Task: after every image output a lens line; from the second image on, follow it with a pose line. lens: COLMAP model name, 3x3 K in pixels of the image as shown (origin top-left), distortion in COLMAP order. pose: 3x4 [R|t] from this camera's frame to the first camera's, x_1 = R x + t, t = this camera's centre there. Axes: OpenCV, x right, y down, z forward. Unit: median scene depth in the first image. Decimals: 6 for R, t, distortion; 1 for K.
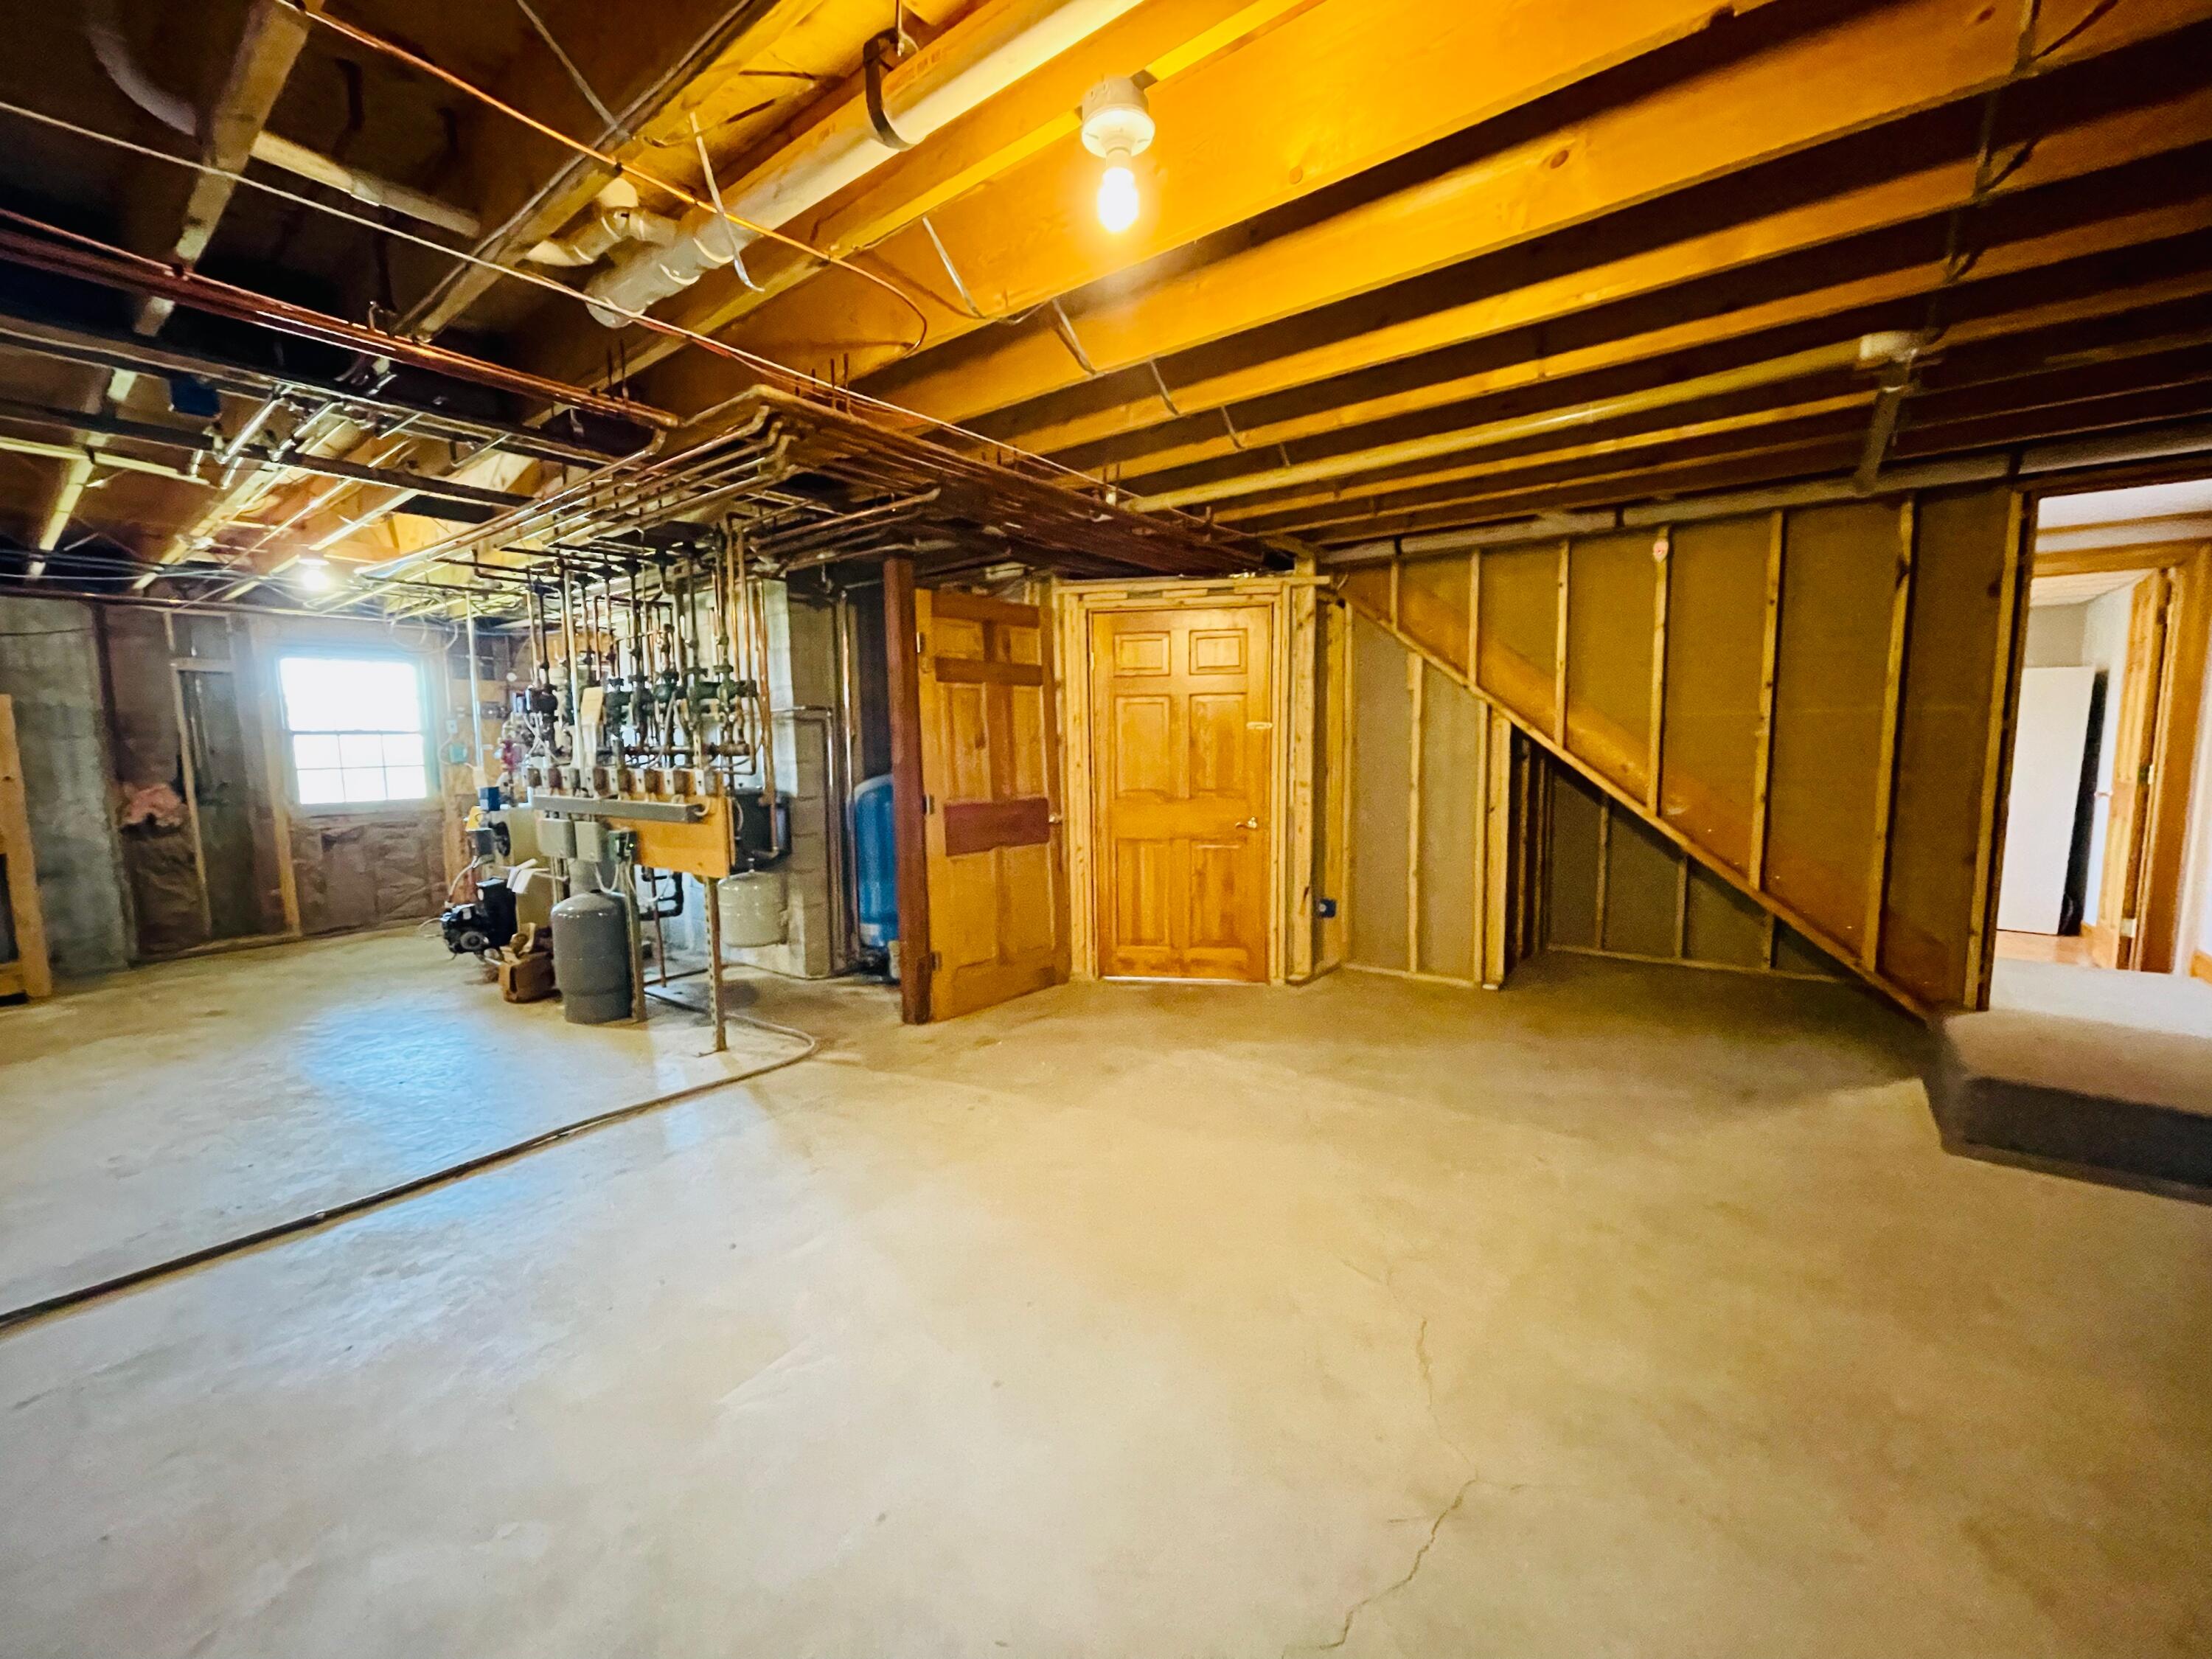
lens RADIAL K [[888.1, 0, 1106.0], [0, 888.1, 829.5], [0, 0, 1]] dist [0.000112, -0.001355]
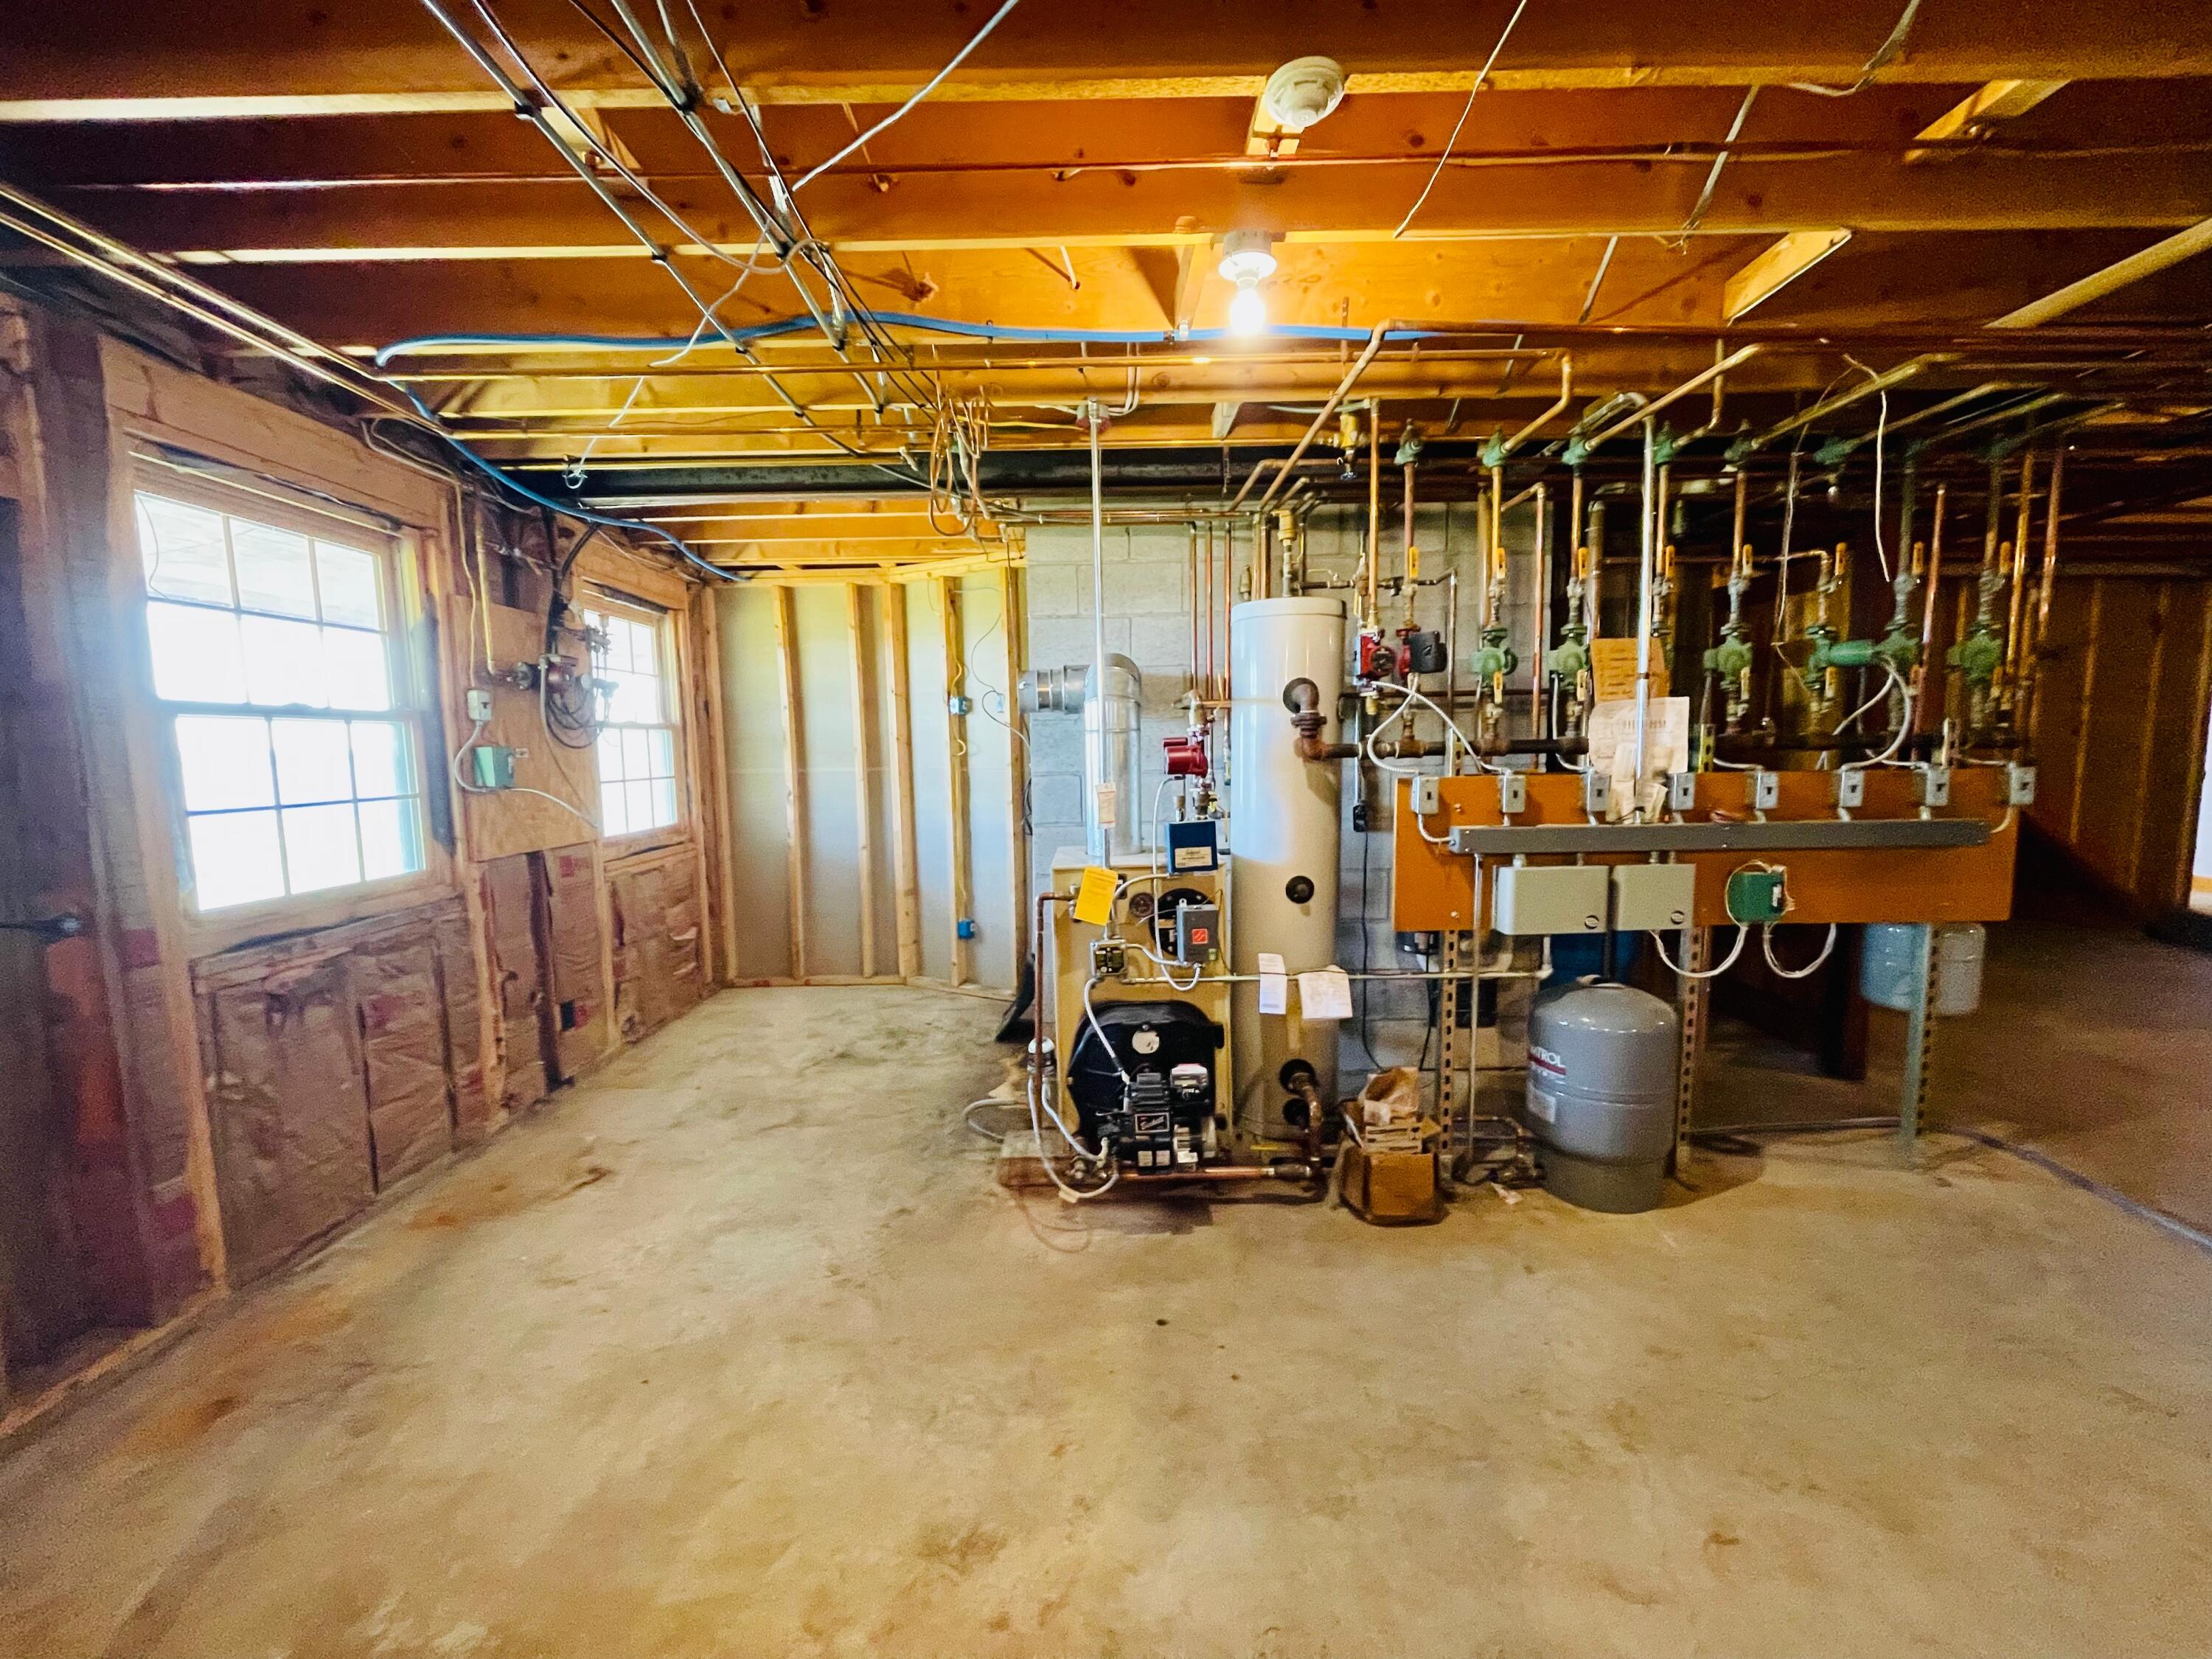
lens RADIAL K [[888.1, 0, 1106.0], [0, 888.1, 829.5], [0, 0, 1]] dist [0.000112, -0.001355]
pose [[0.799618, -0.062737, 0.597223, -0.820695], [0.072266, 0.997353, 0.008014, -0.039121], [-0.596145, 0.036751, 0.802035, 0.502597]]
